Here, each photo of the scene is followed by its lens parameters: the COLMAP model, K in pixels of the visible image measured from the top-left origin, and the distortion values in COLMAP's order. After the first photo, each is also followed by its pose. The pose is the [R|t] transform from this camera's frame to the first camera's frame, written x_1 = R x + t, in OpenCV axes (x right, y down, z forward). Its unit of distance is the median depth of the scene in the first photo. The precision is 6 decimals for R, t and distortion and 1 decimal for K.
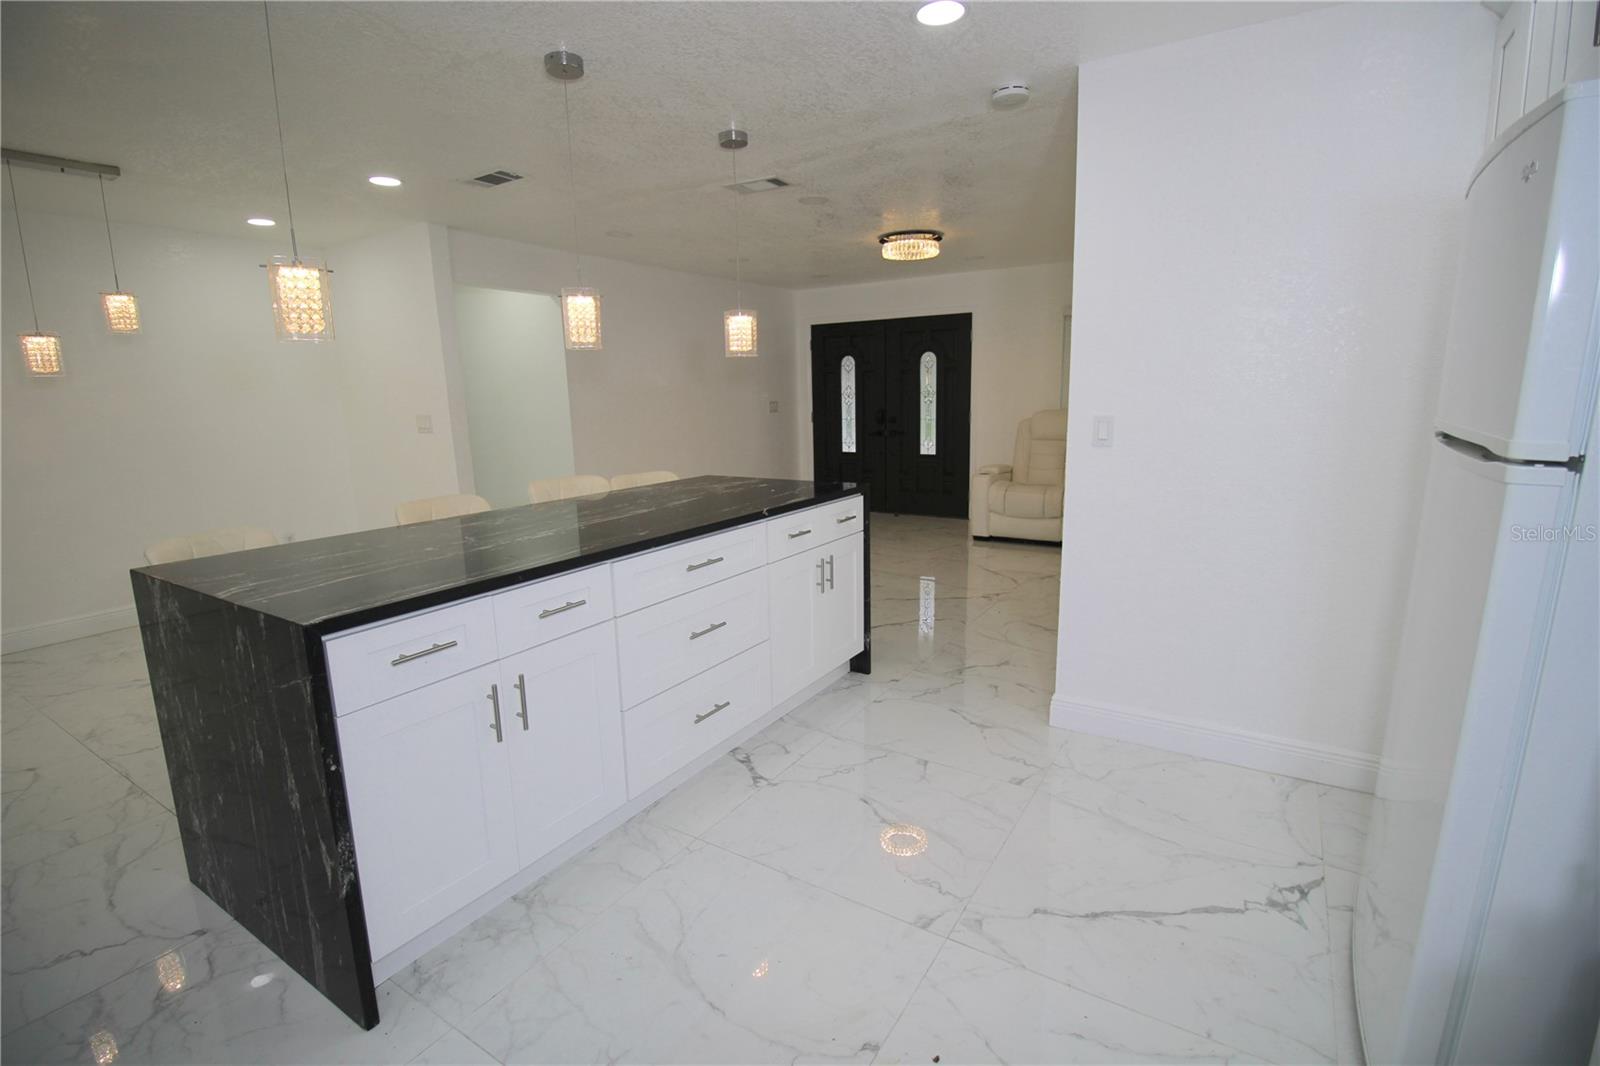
lens RADIAL K [[742.0, 0, 806.5], [0, 742.0, 532.6], [0, 0, 1]] dist [-0.005425, -0.012476]
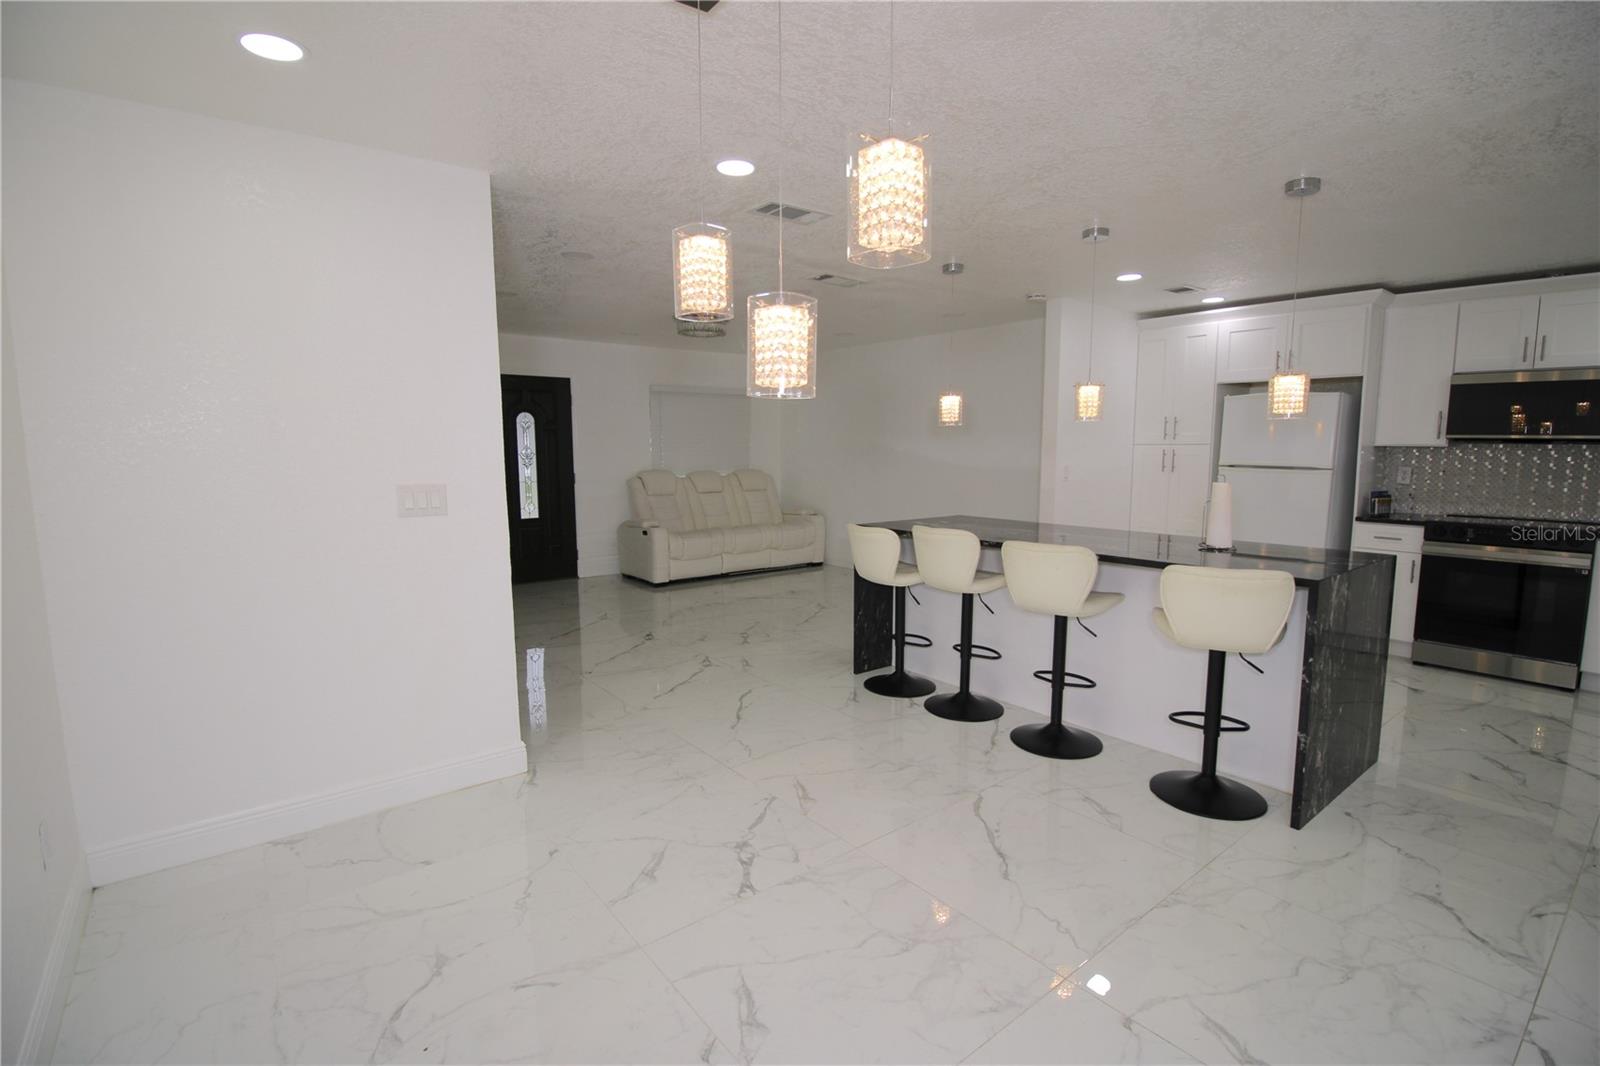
lens RADIAL K [[742.0, 0, 806.5], [0, 742.0, 532.6], [0, 0, 1]] dist [-0.005425, -0.012476]
pose [[0.328721, -0.091128, 0.940020, -0.652400], [0.170458, 0.984712, 0.035852, -0.063732], [-0.928917, 0.148449, 0.339229, 0.368509]]
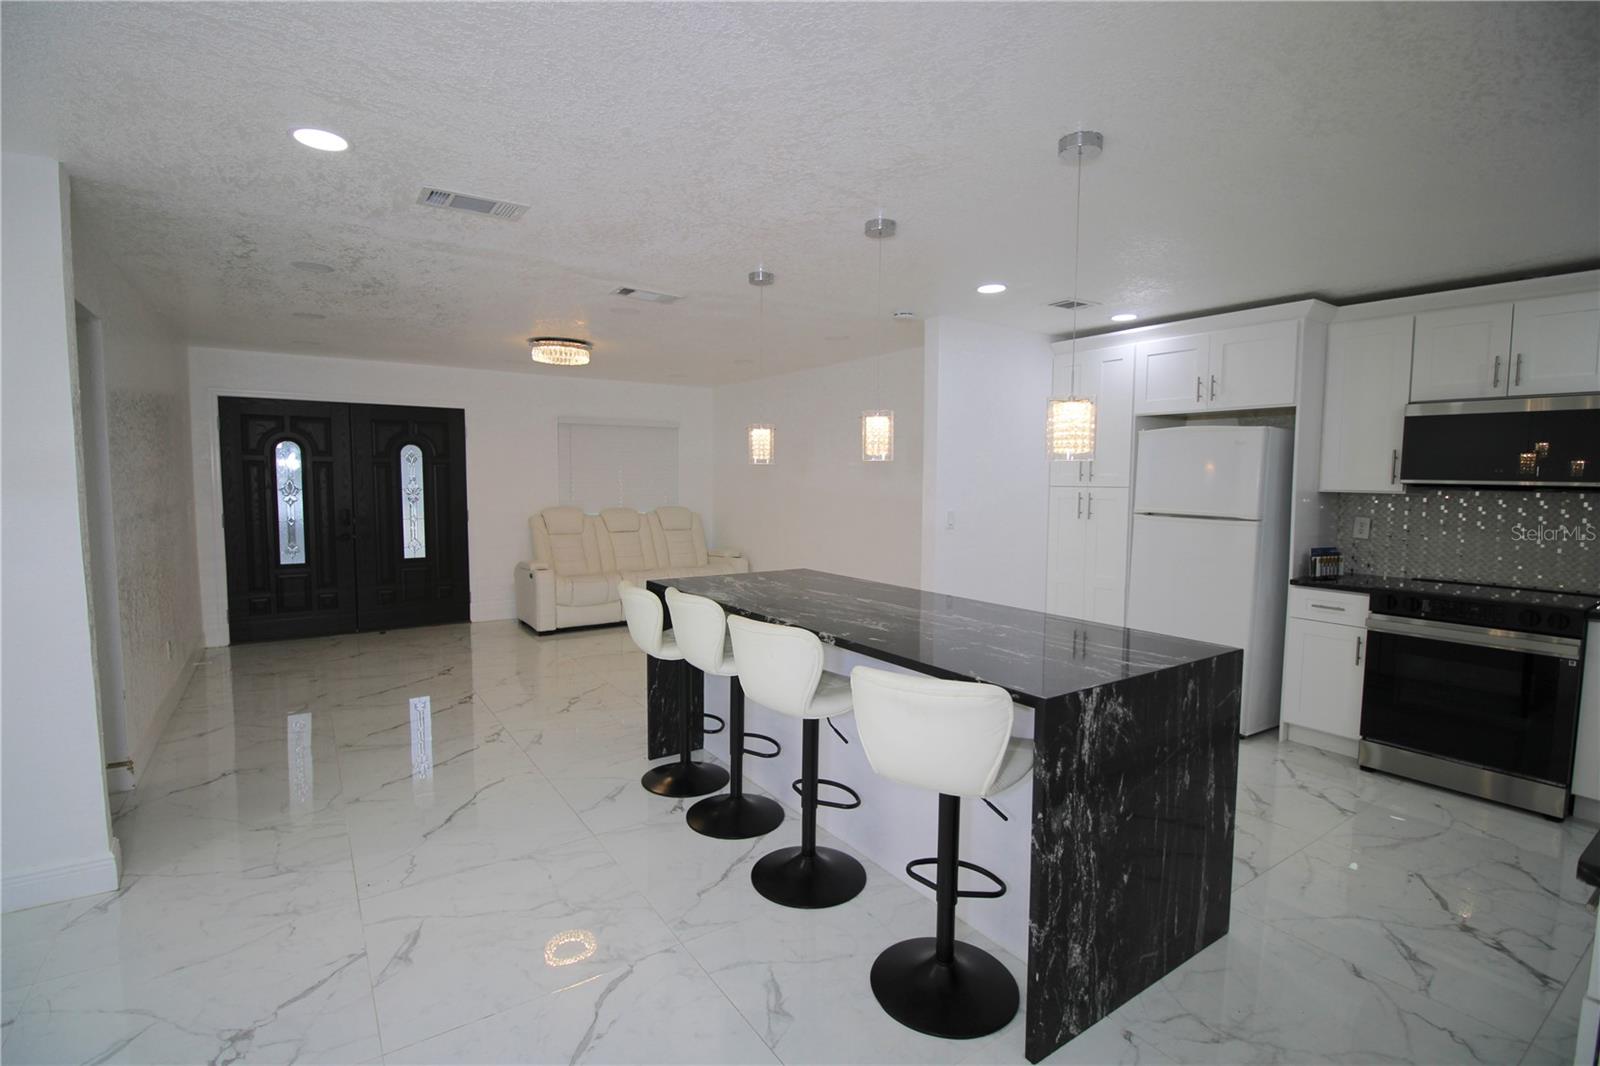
lens RADIAL K [[742.0, 0, 806.5], [0, 742.0, 532.6], [0, 0, 1]] dist [-0.005425, -0.012476]
pose [[0.391970, -0.044408, 0.918905, -0.492048], [0.155642, 0.987637, -0.018661, -0.047814], [-0.906716, 0.150335, 0.394036, 0.232429]]
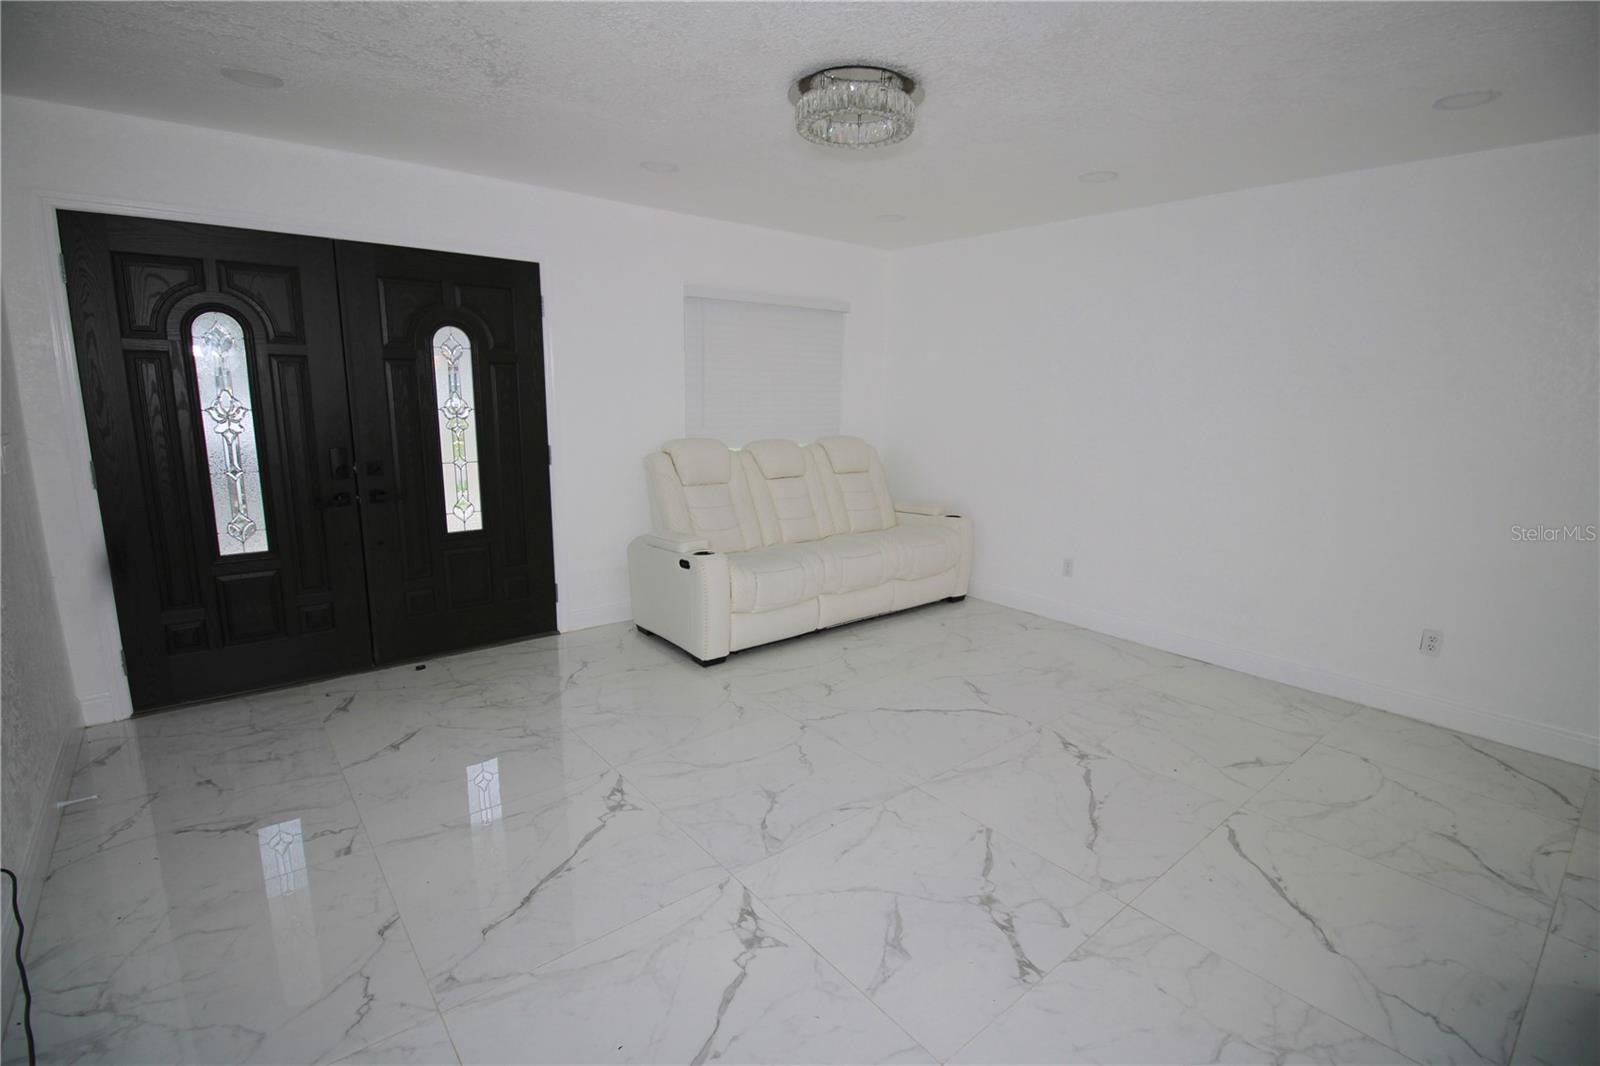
lens RADIAL K [[742.0, 0, 806.5], [0, 742.0, 532.6], [0, 0, 1]] dist [-0.005425, -0.012476]
pose [[0.313101, -0.153663, 0.937206, -0.248483], [0.155253, 0.981830, 0.109113, -0.129896], [-0.936944, 0.111341, 0.331269, 0.650523]]
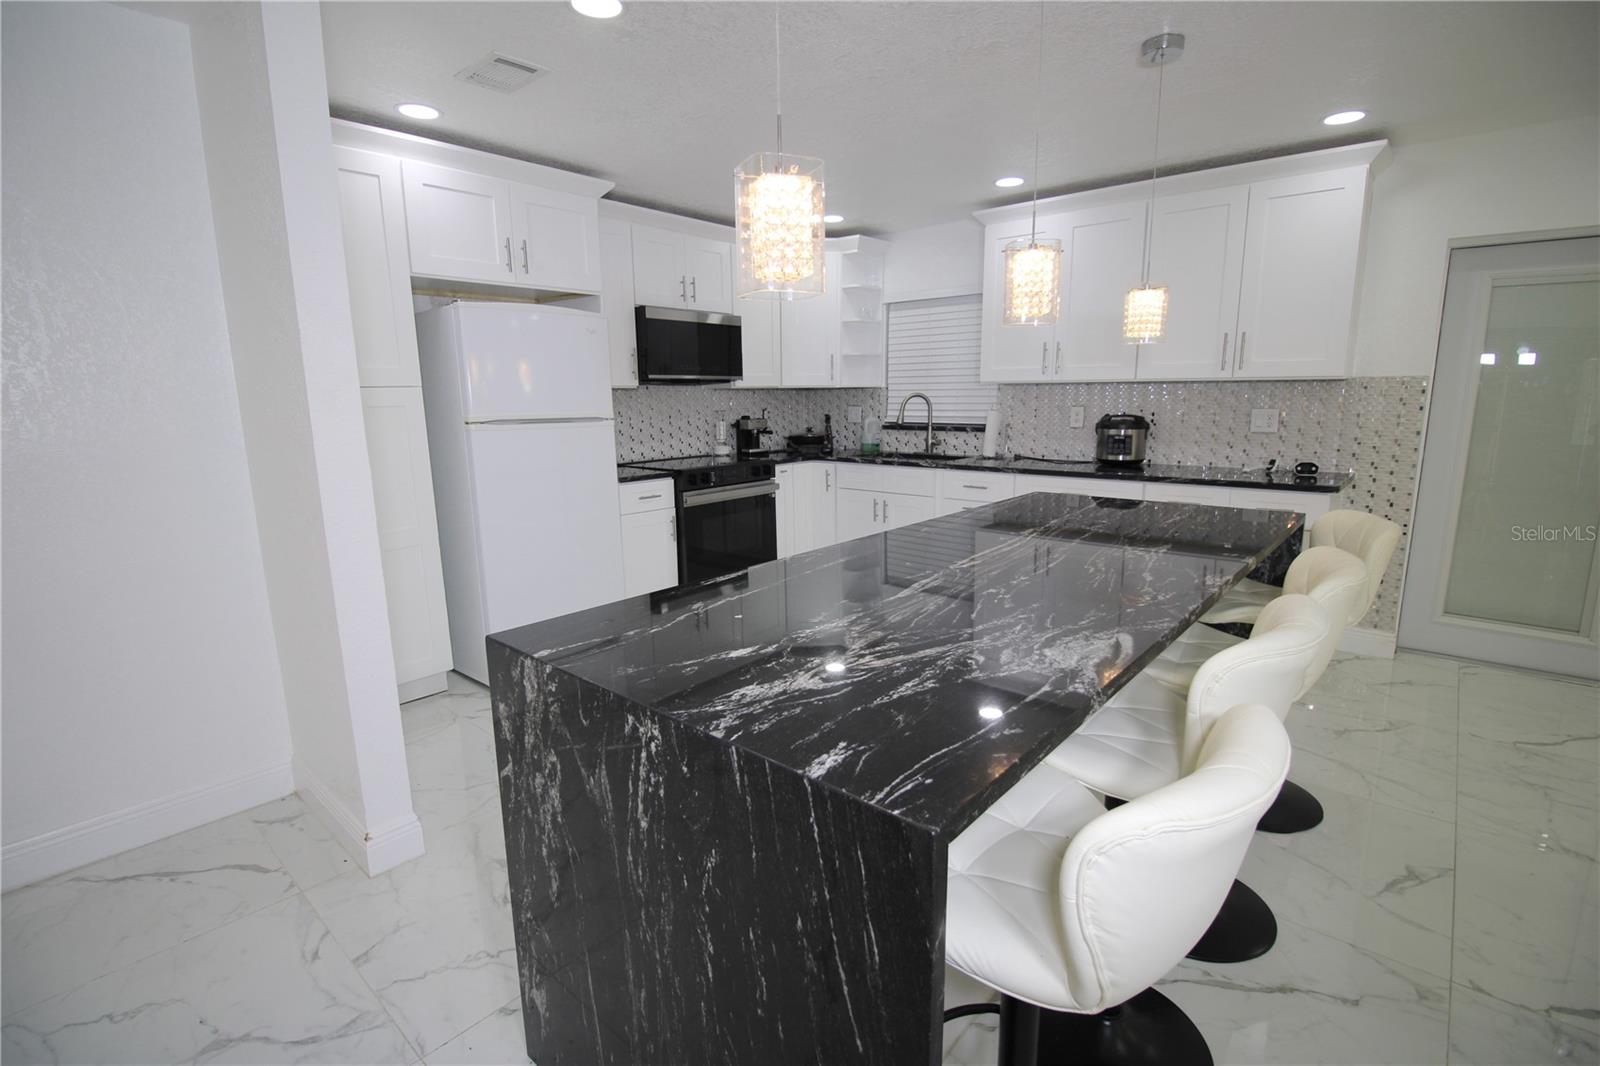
lens RADIAL K [[744.2, 0, 805.2], [0, 744.2, 530.2], [0, 0, 1]] dist [-0.000910, -0.012295]
pose [[-0.988681, 0.003529, 0.149989, -0.068149], [0.057834, 0.931426, 0.359307, -0.119101], [-0.138436, 0.363915, -0.921087, 0.619846]]
